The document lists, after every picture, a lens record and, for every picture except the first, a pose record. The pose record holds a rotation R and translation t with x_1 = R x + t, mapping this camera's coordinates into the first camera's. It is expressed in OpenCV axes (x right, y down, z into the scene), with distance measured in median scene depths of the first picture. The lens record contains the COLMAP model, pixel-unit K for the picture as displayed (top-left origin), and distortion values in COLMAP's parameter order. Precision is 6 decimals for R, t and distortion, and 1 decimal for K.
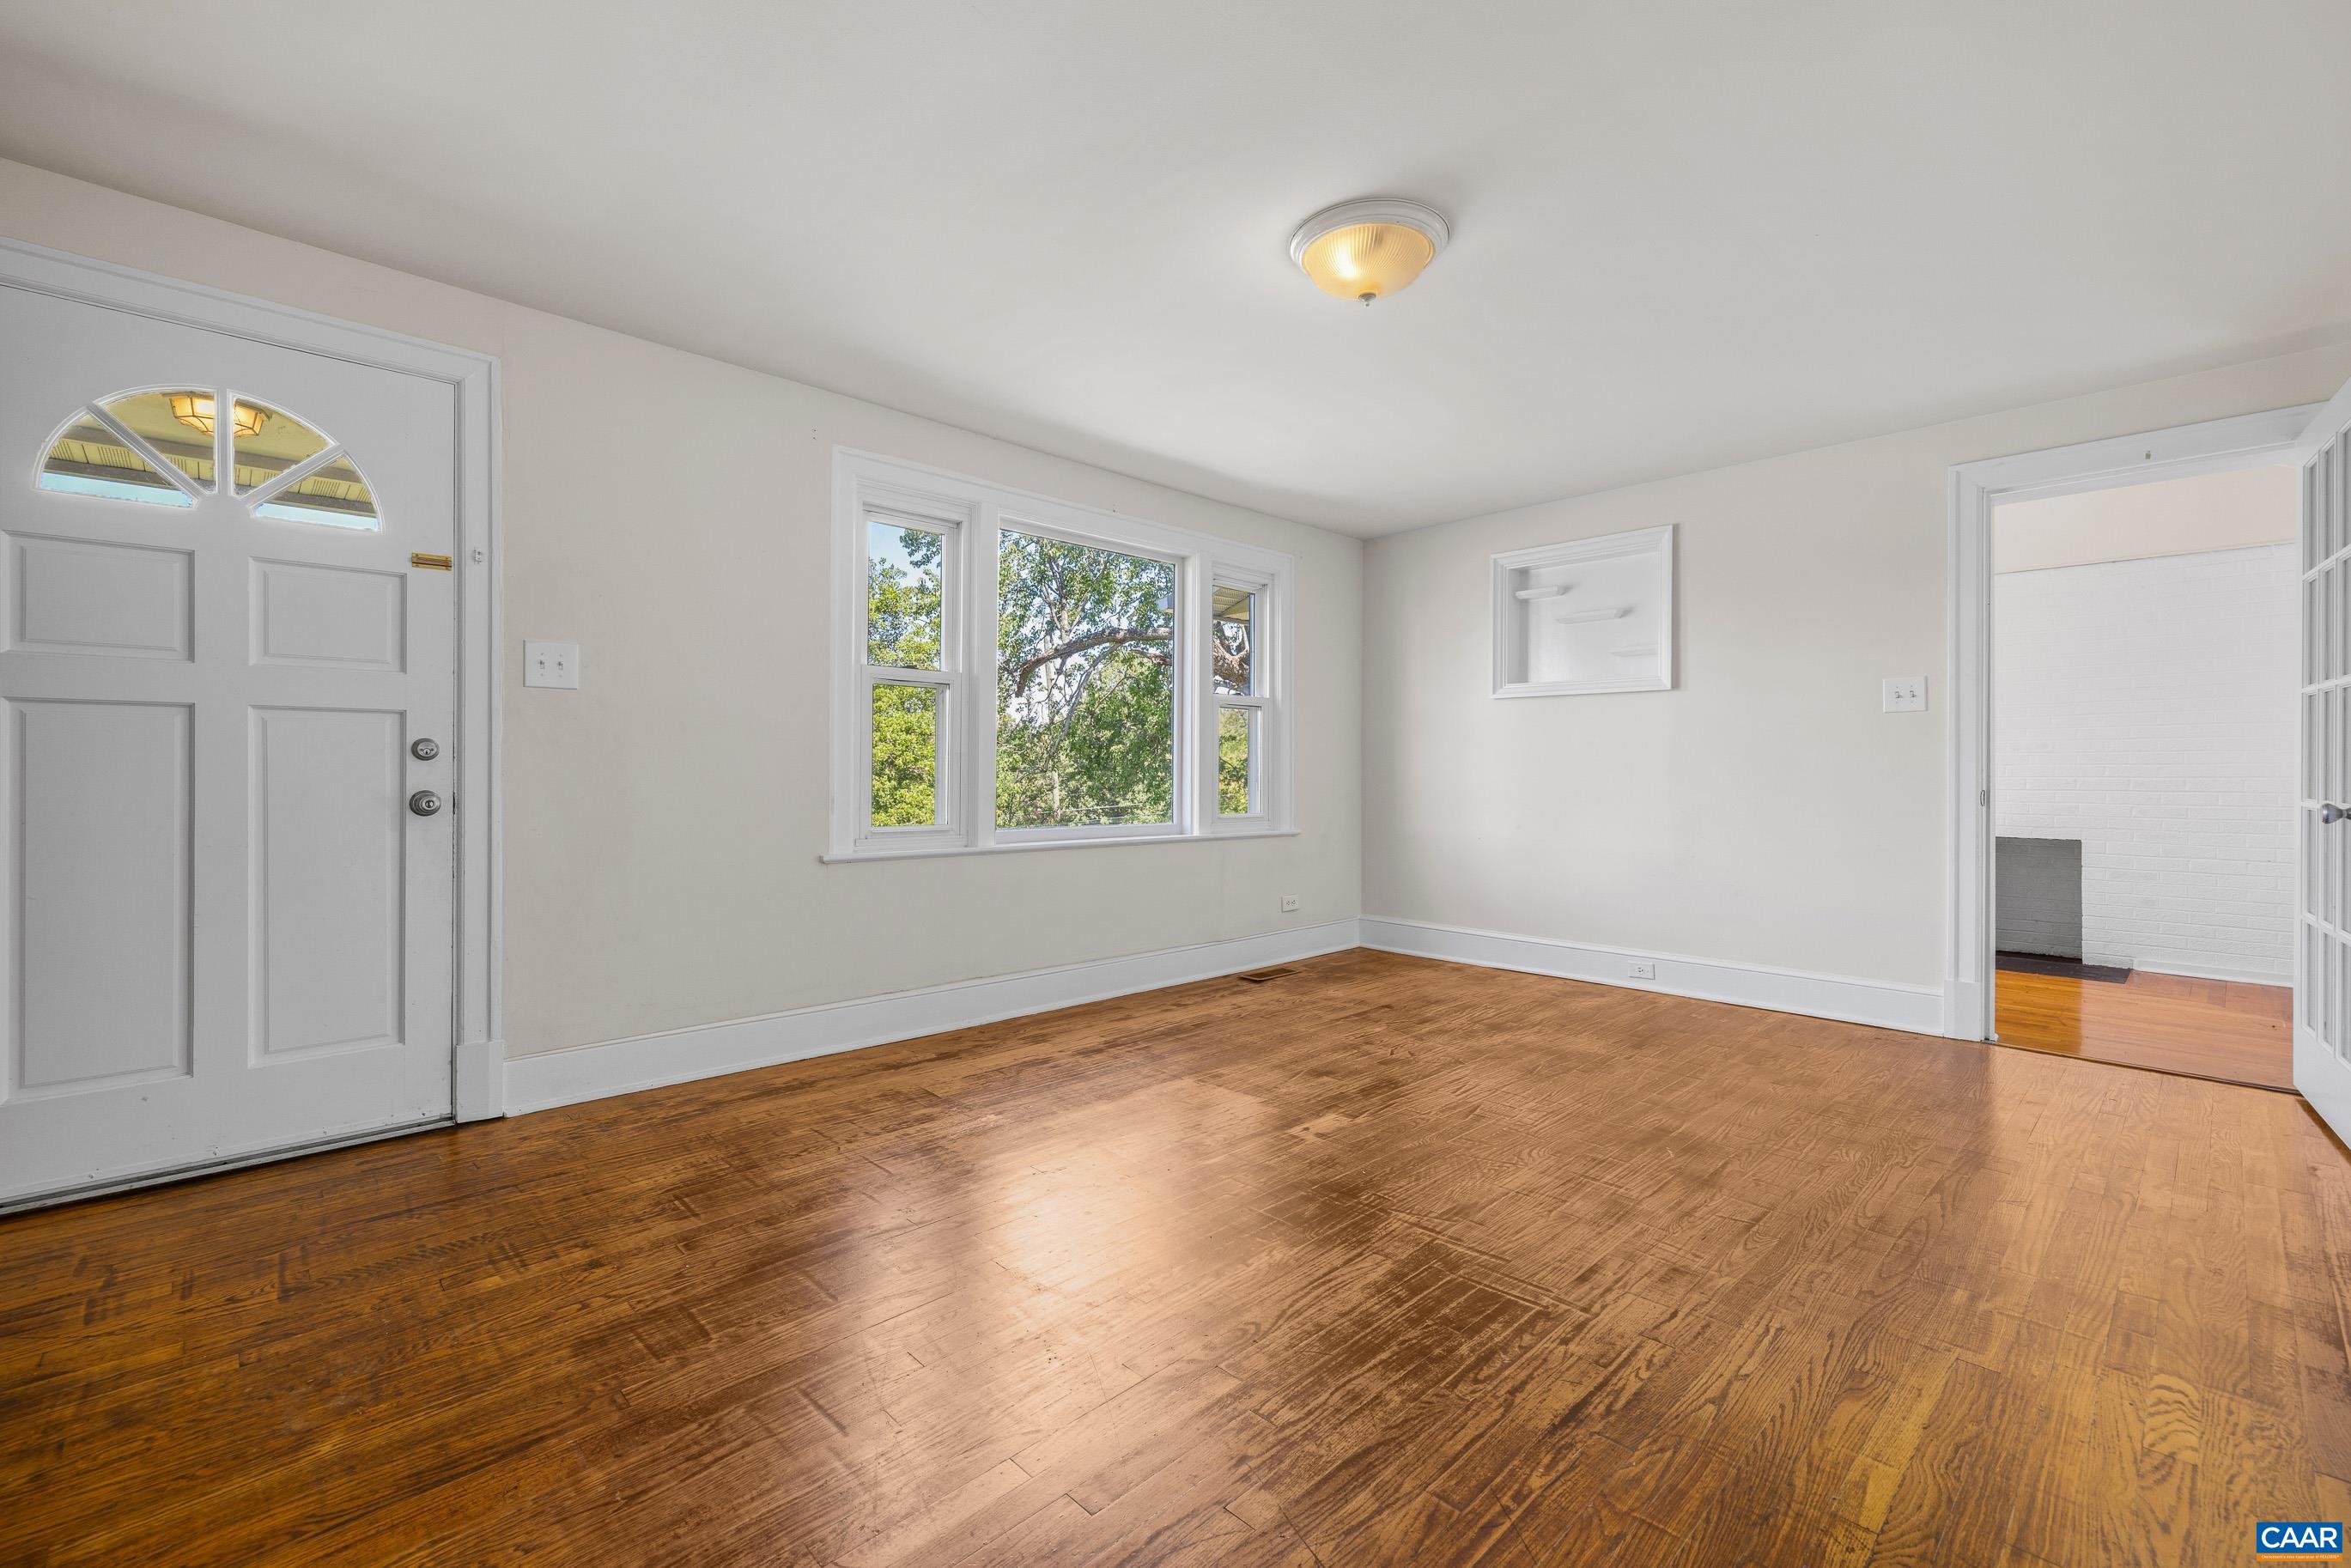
lens RADIAL K [[995.6, 0, 1187.6], [0, 995.6, 767.6], [0, 0, 1]] dist [0.002053, -0.000449]
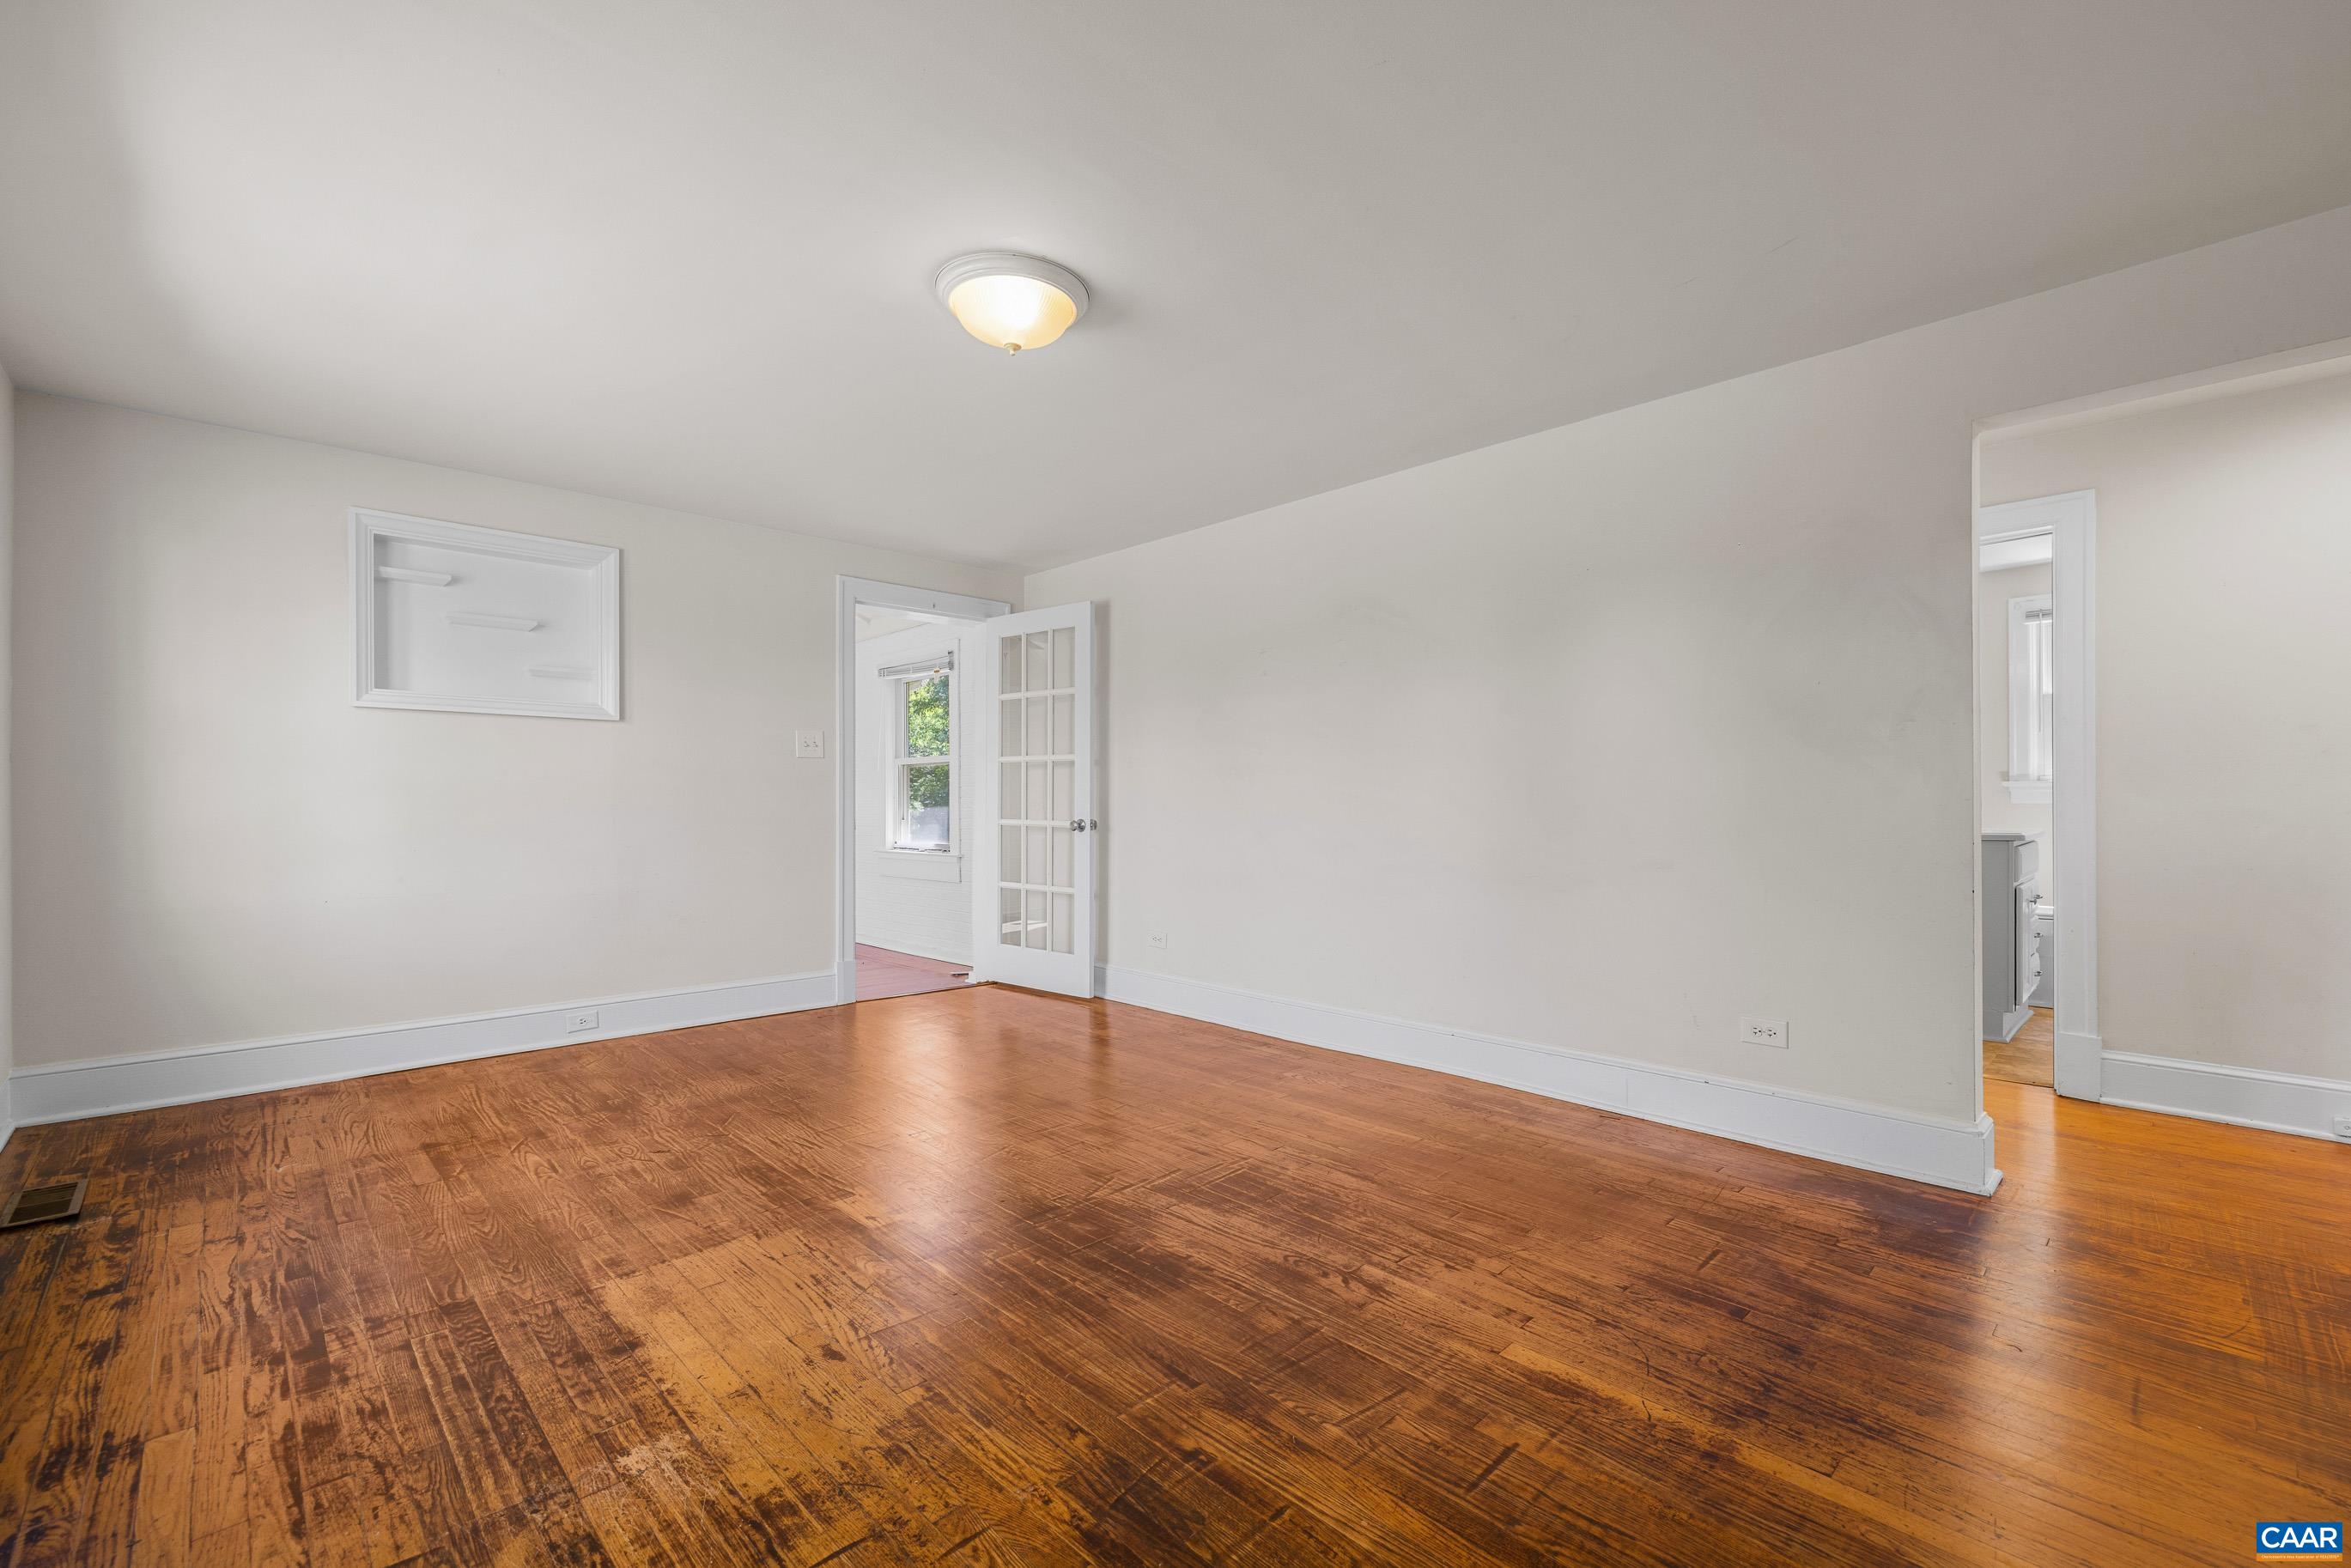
lens RADIAL K [[995.6, 0, 1175.6], [0, 995.6, 797.8], [0, 0, 1]] dist [0.002053, -0.000449]
pose [[0.010436, 0.003663, 0.999939, -0.685768], [-0.001685, 0.999992, -0.003646, -0.001652], [-0.999944, -0.001647, 0.010442, 0.662807]]
